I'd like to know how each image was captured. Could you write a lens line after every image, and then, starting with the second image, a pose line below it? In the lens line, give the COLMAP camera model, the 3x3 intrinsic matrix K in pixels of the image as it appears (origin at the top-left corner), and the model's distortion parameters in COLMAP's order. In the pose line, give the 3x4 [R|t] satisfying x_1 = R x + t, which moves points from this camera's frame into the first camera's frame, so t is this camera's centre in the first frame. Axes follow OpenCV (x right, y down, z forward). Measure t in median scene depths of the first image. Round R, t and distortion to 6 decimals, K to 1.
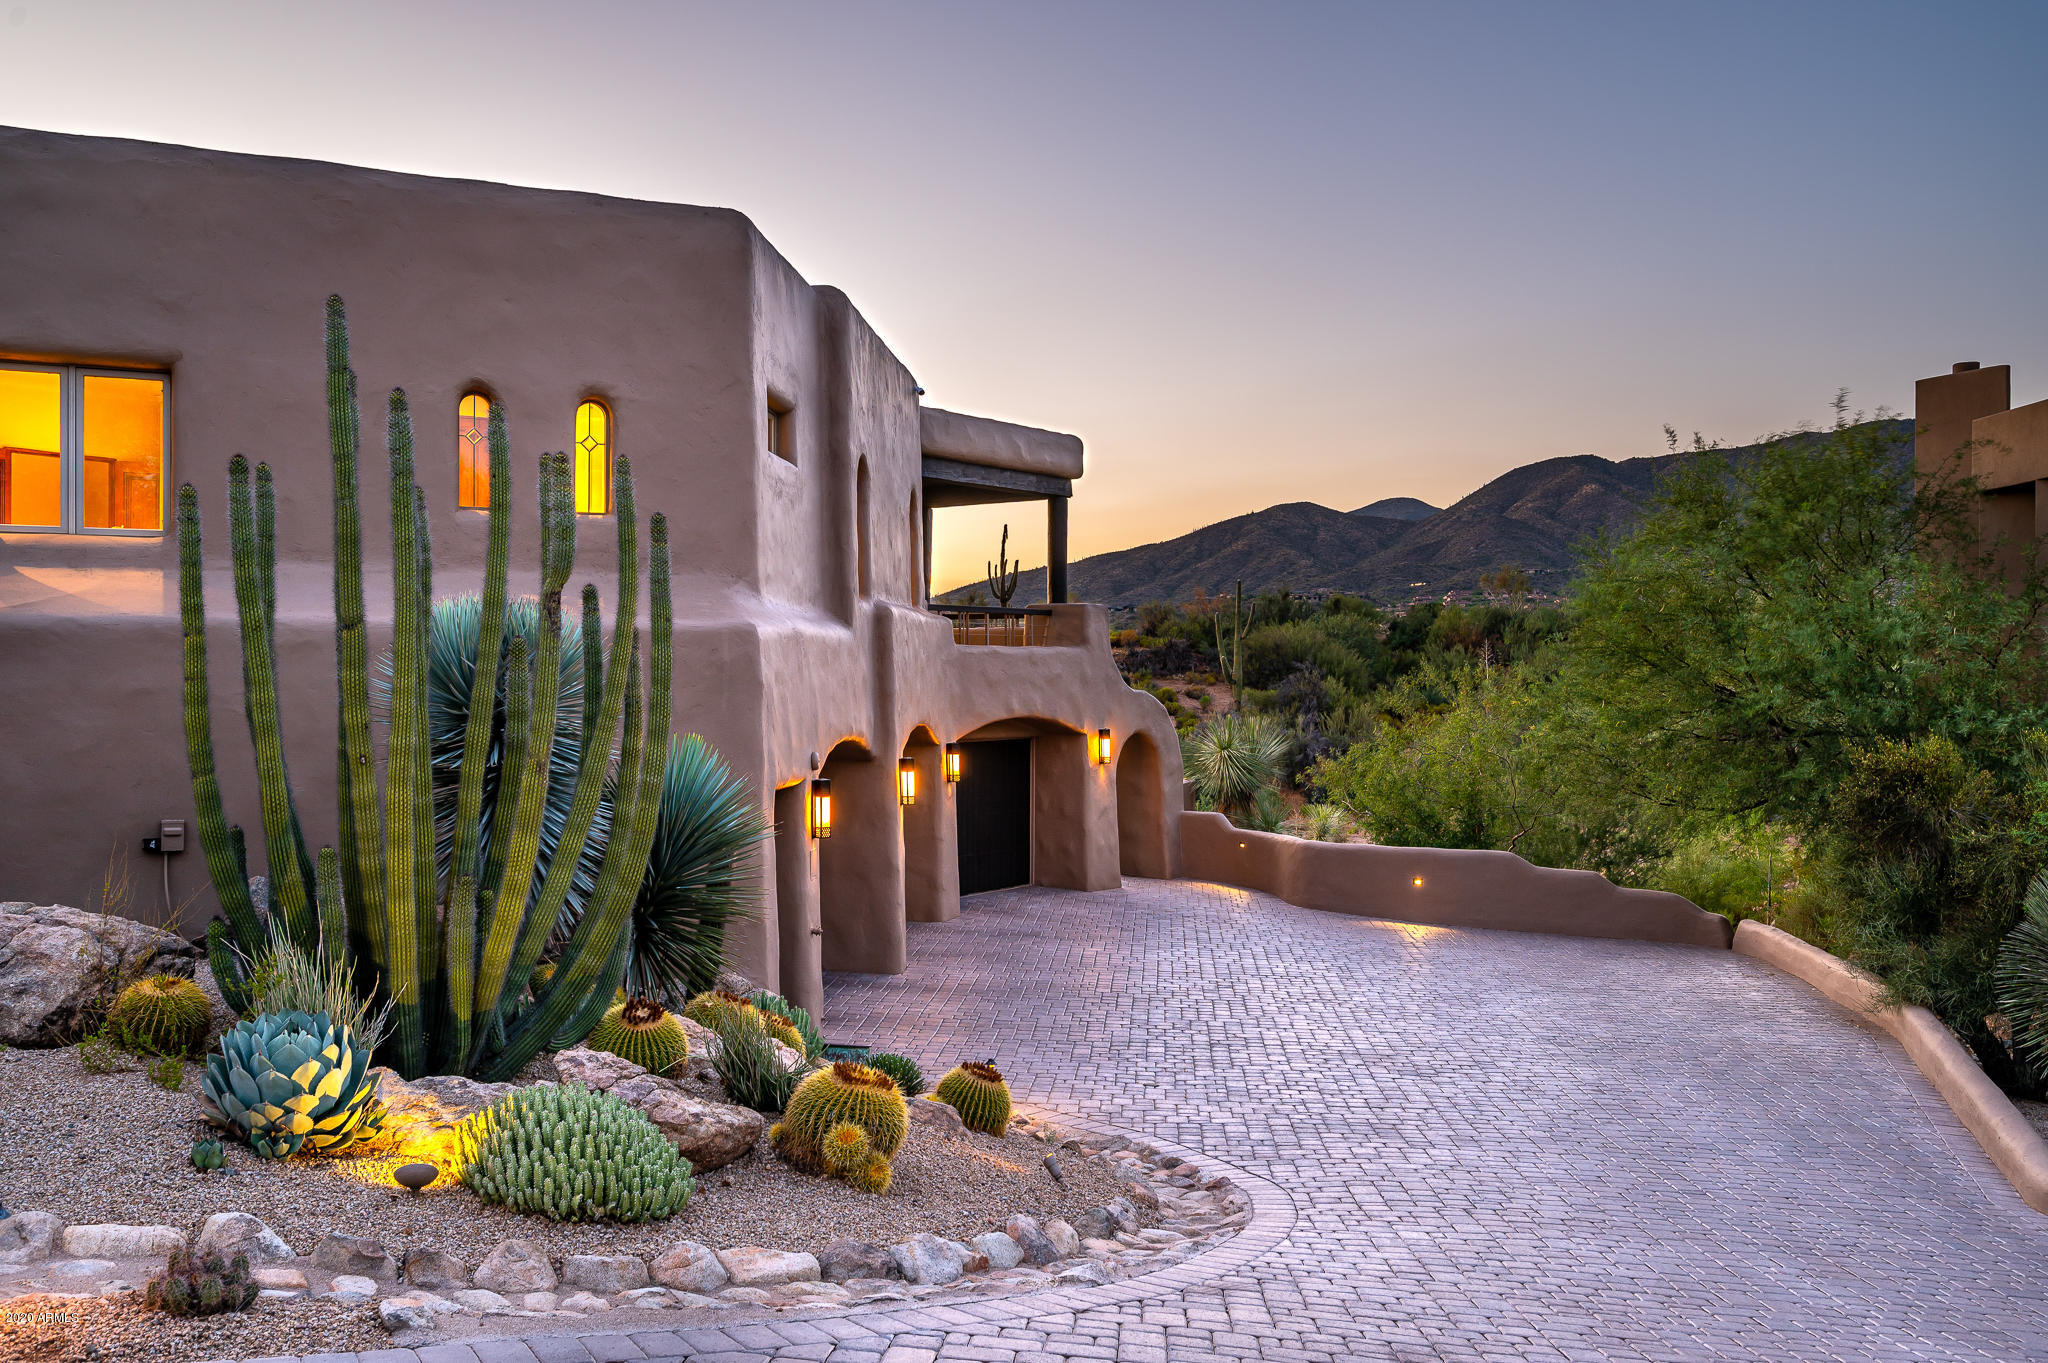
lens RADIAL K [[1710.6, 0, 1025.4], [0, 1710.6, 683.7], [0, 0, 1]] dist [-0.003664, -0.003821]
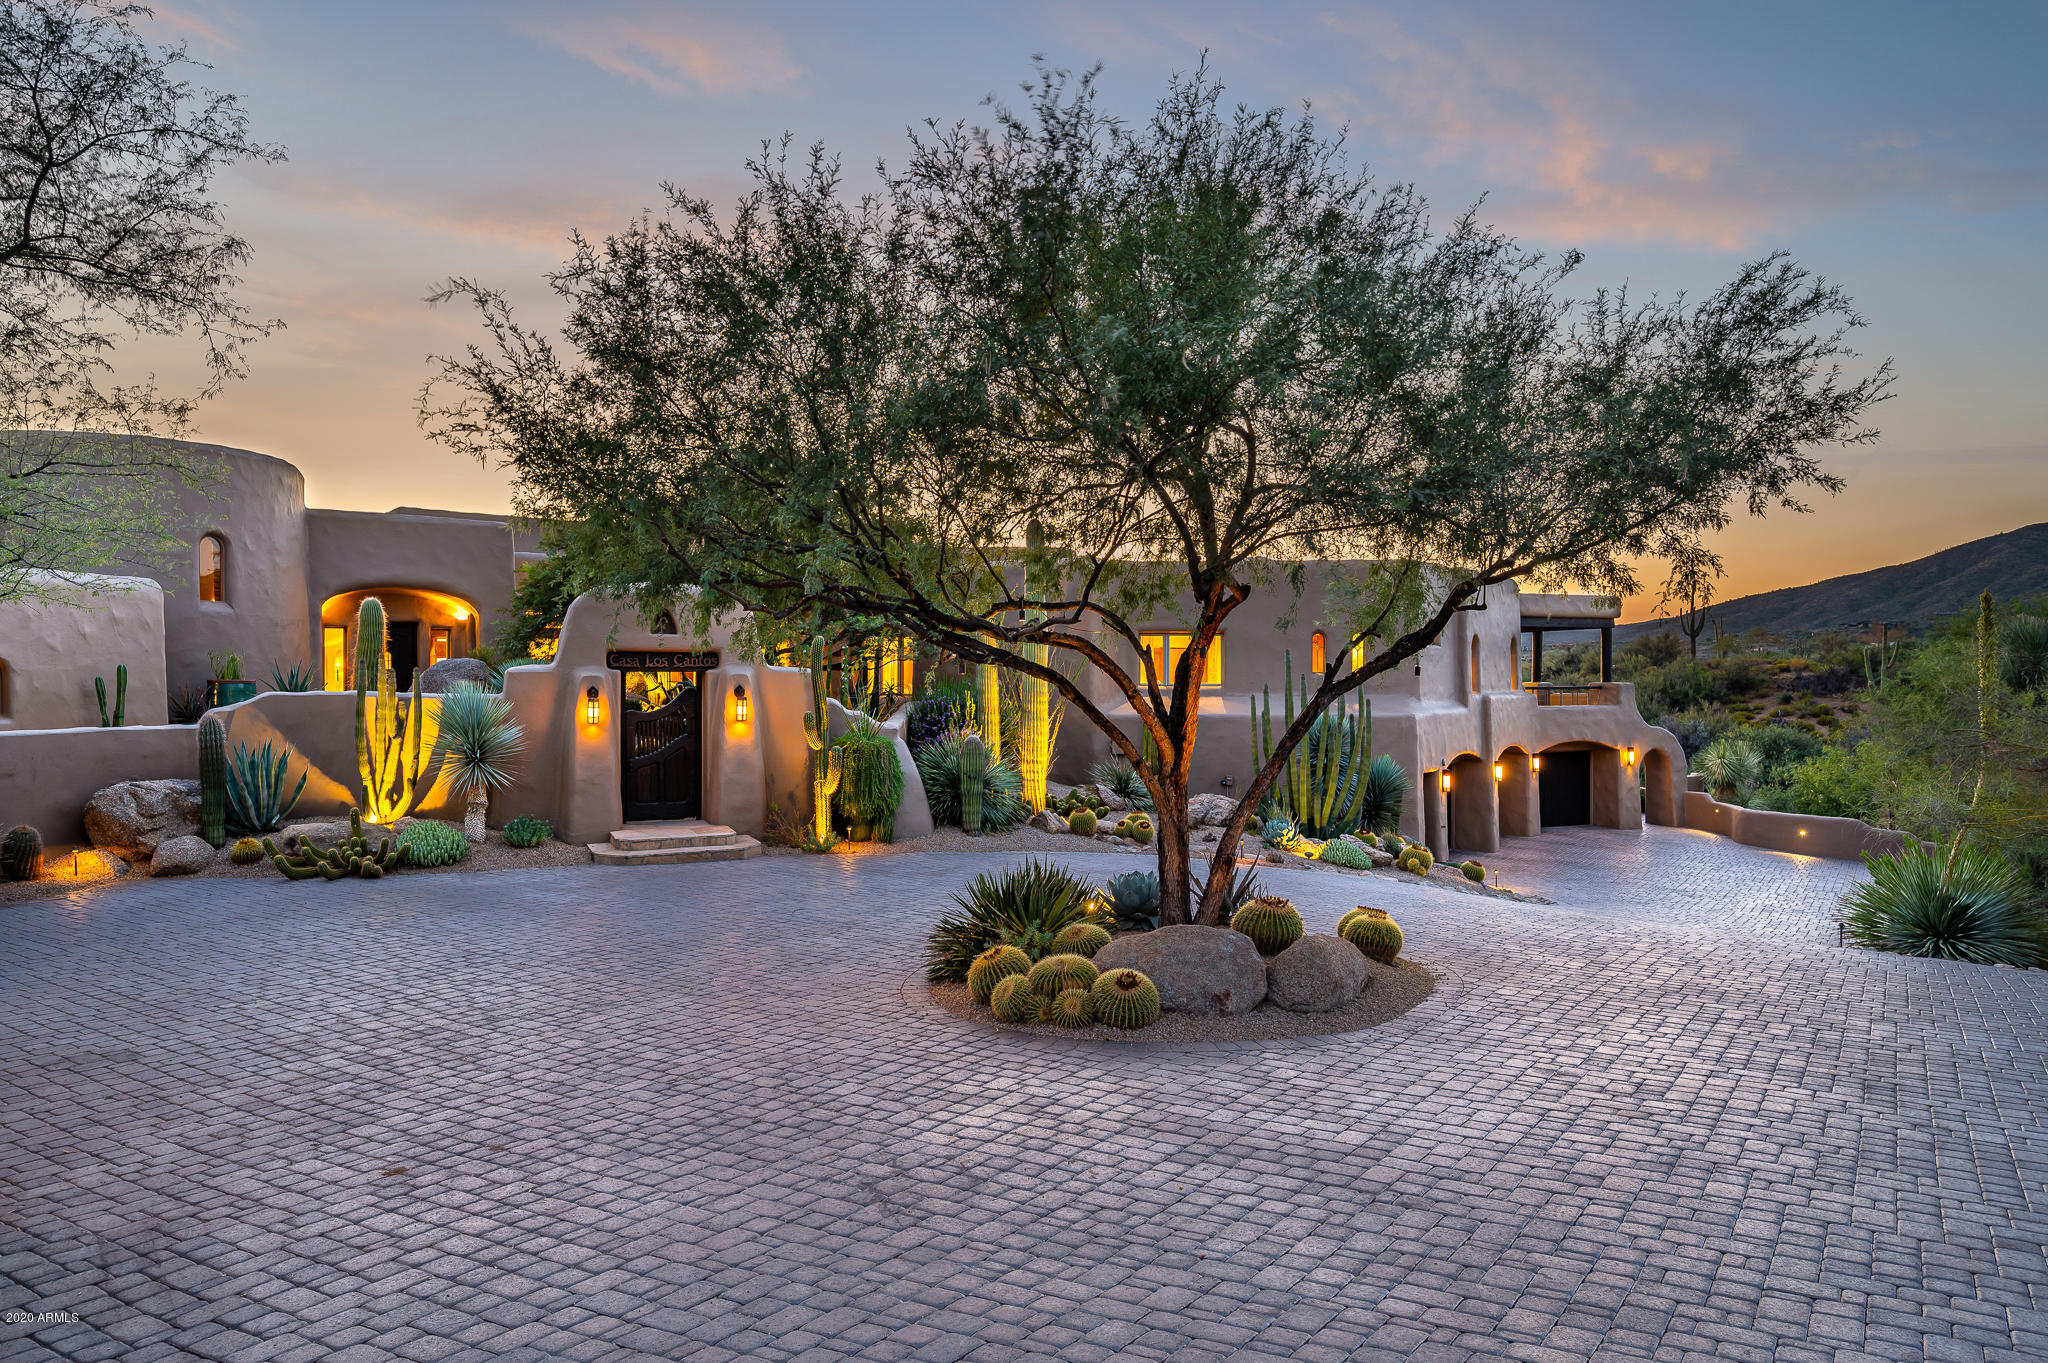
lens RADIAL K [[1260.0, 0, 1008.2], [0, 1260.0, 686.7], [0, 0, 1]] dist [-0.008067, 0.000444]
pose [[0.856170, 0.000050, -0.516695, 0.329441], [-0.000569, 0.999999, -0.000846, -0.075234], [0.516694, 0.001018, 0.856169, -1.090418]]
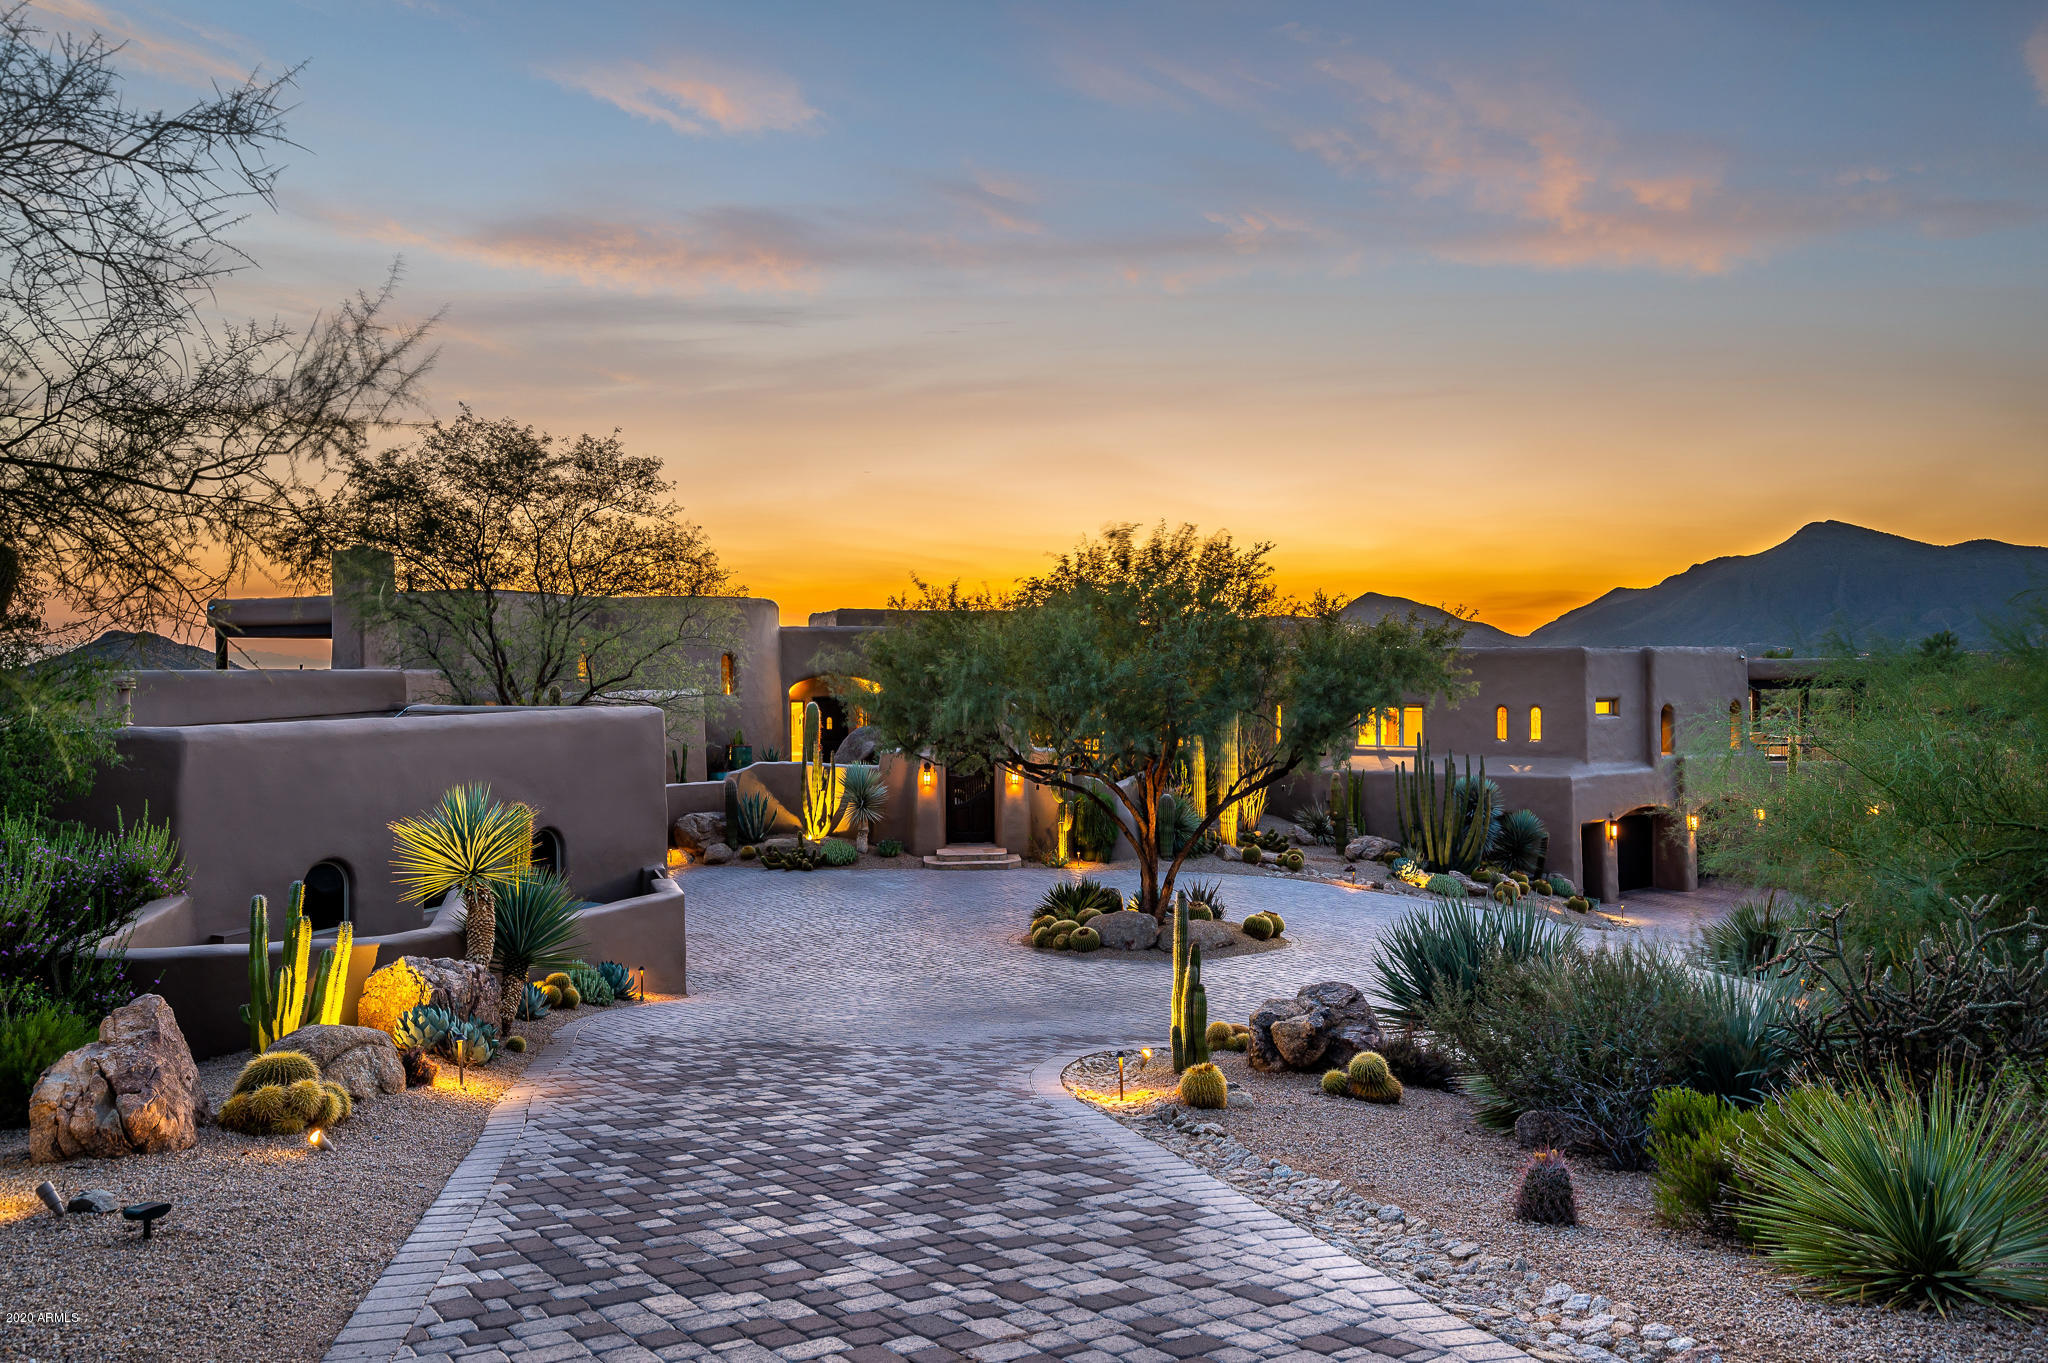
lens RADIAL K [[1408.8, 0, 1036.9], [0, 1408.8, 687.4], [0, 0, 1]] dist [-0.024449, 0.000775]
pose [[0.636132, 0.008629, -0.771532, 1.313699], [-0.002068, 0.999953, 0.009479, -0.233021], [0.771577, -0.004435, 0.636120, -1.617114]]
